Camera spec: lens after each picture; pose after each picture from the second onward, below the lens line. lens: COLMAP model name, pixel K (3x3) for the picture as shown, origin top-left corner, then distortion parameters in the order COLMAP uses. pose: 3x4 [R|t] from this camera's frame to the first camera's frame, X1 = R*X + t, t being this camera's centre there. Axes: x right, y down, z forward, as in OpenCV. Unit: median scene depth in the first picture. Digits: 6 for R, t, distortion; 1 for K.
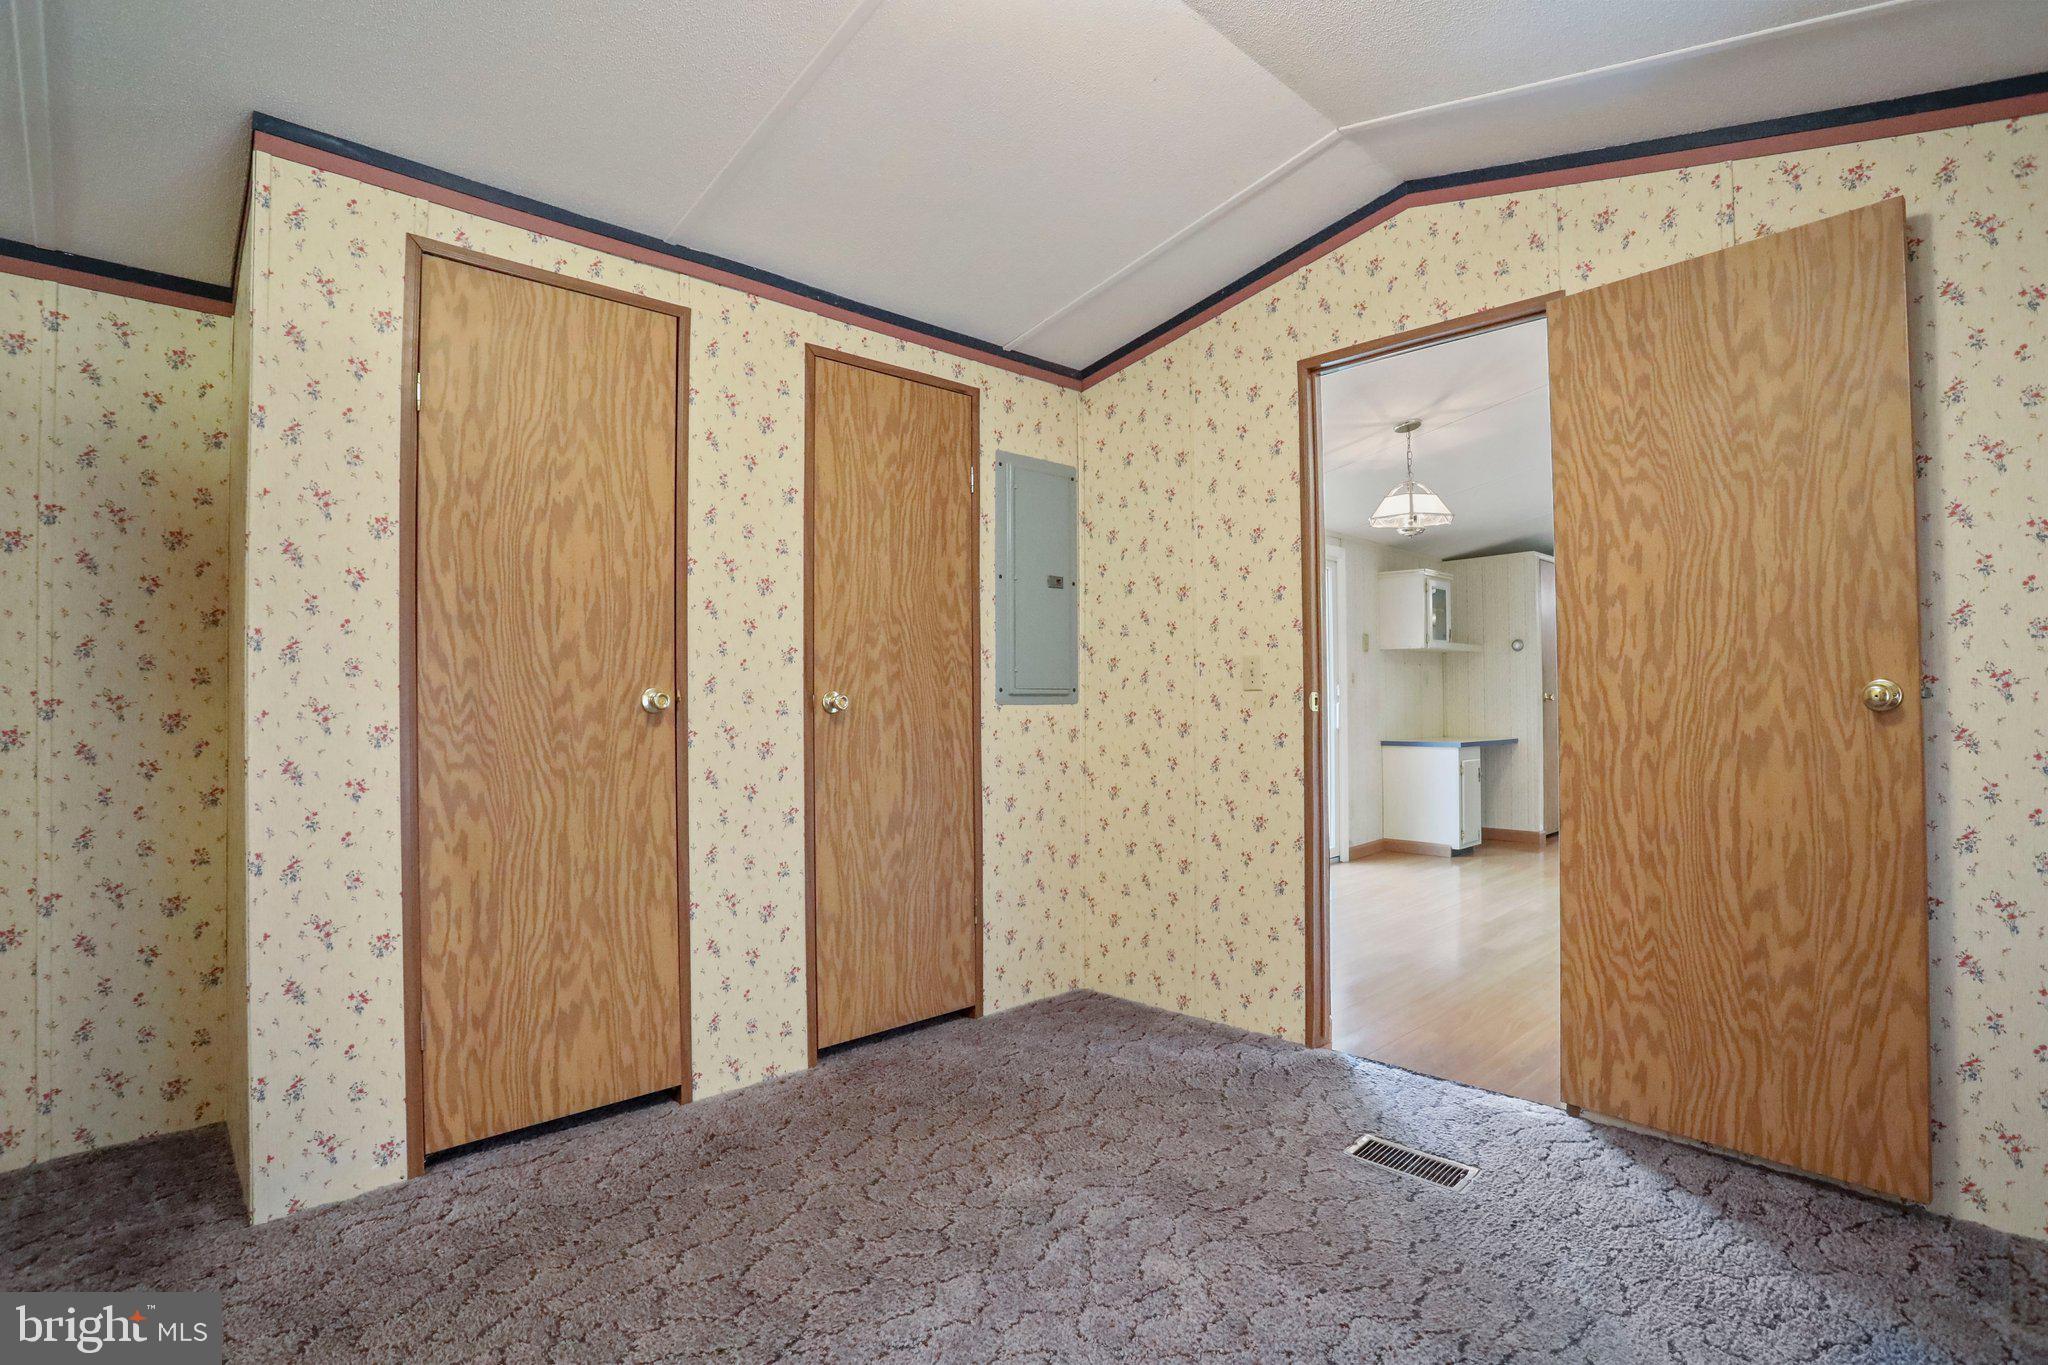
lens RADIAL K [[989.2, 0, 1030.7], [0, 989.2, 684.1], [0, 0, 1]] dist [-0.058218, 0.022479]
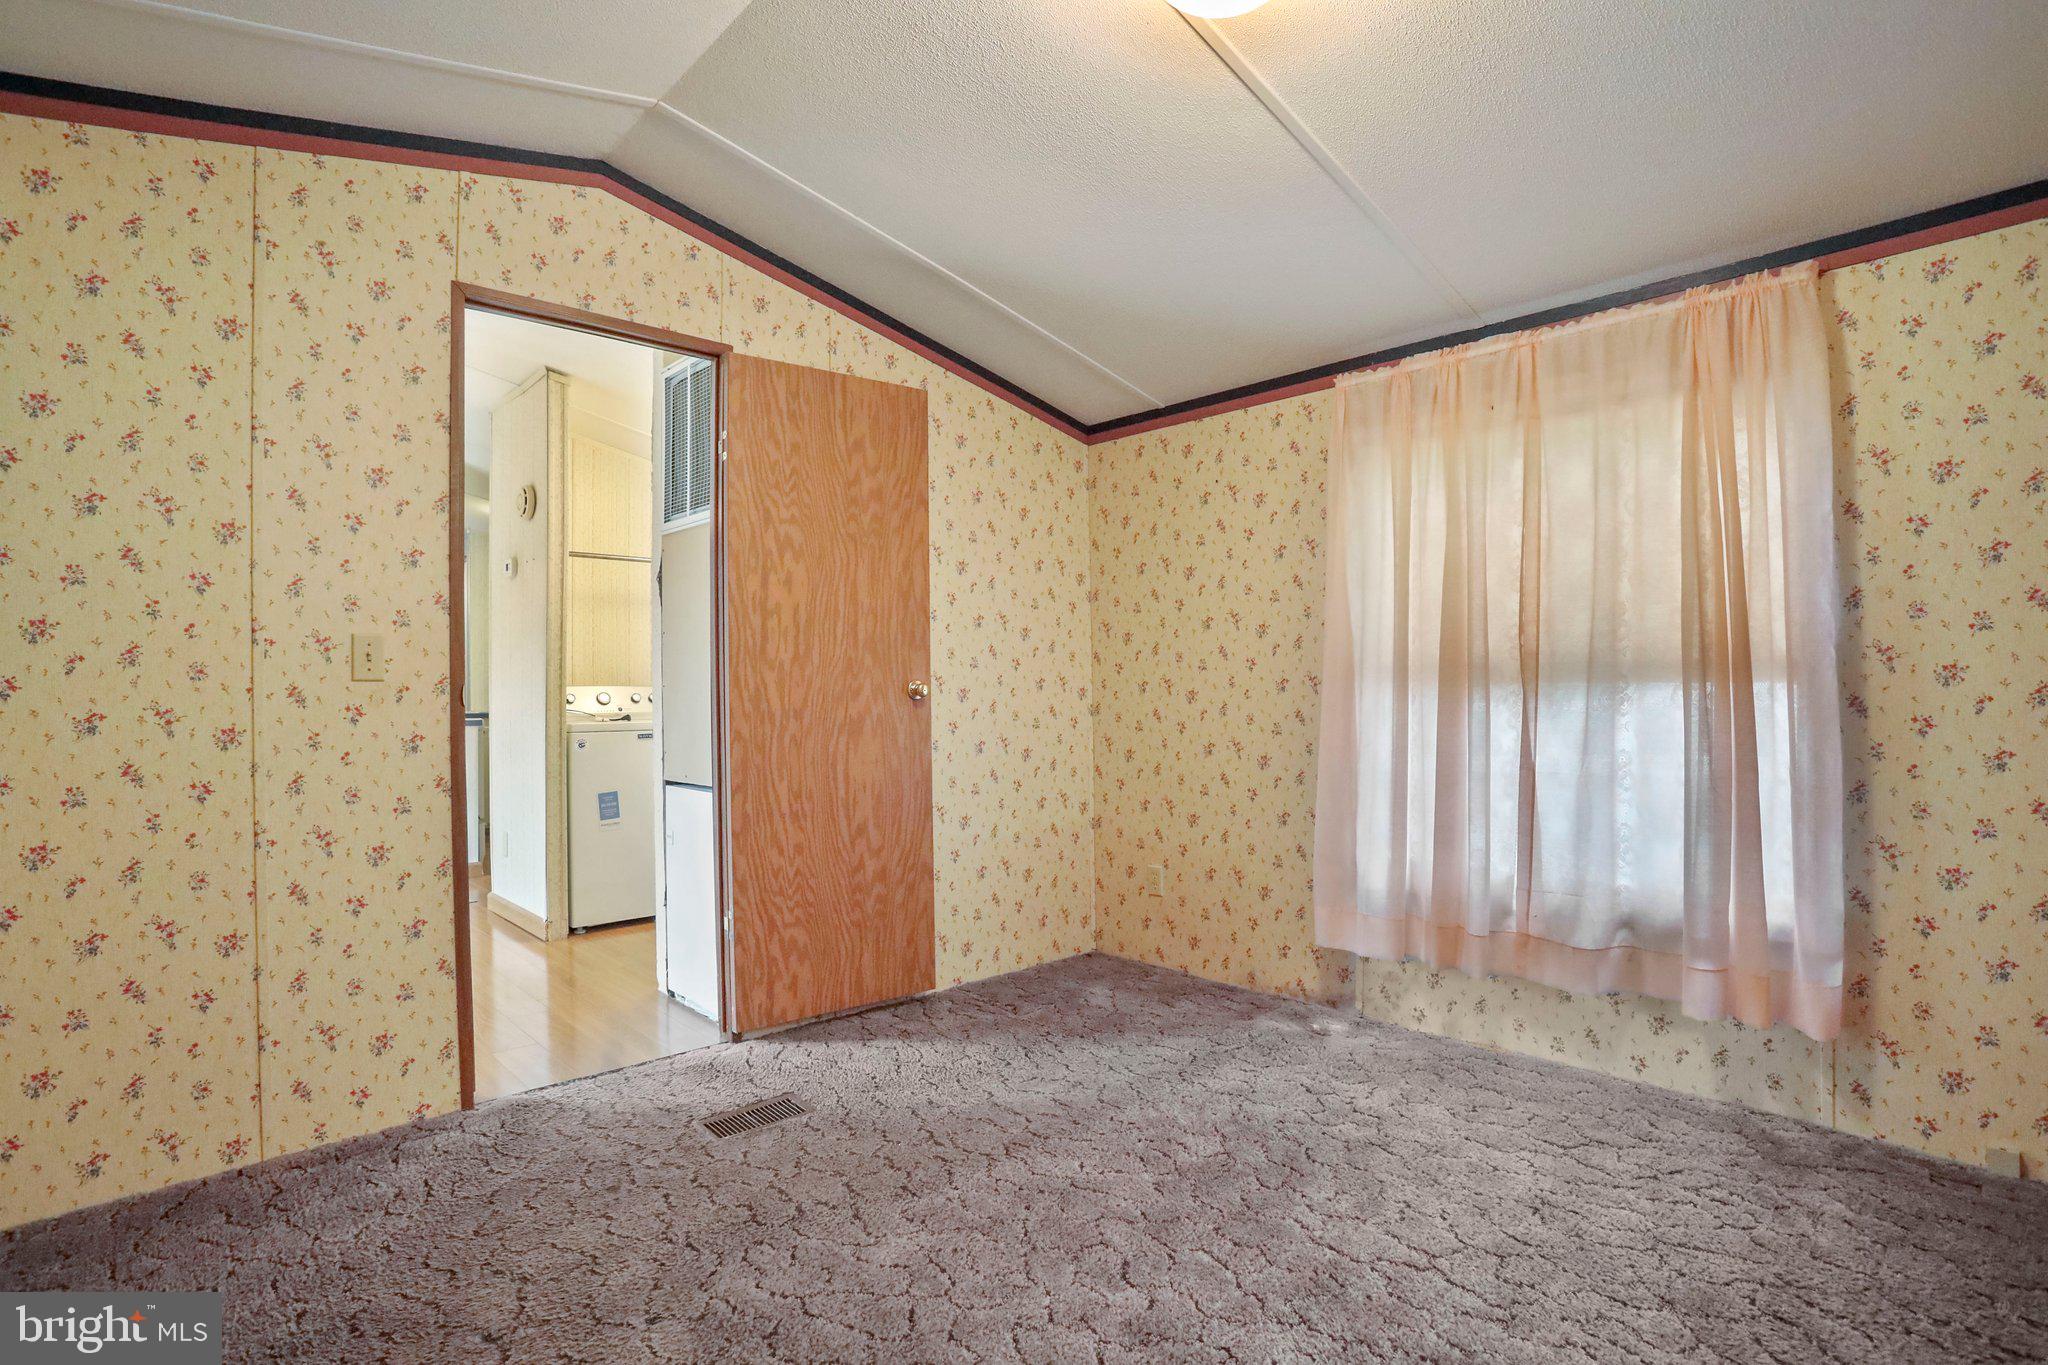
lens RADIAL K [[989.2, 0, 1021.7], [0, 989.2, 684.2], [0, 0, 1]] dist [-0.058218, 0.022479]
pose [[0.042043, 0.012479, 0.999038, -0.727499], [-0.010461, 0.999873, -0.012049, 0.018884], [-0.999061, -0.009944, 0.042168, 0.692532]]
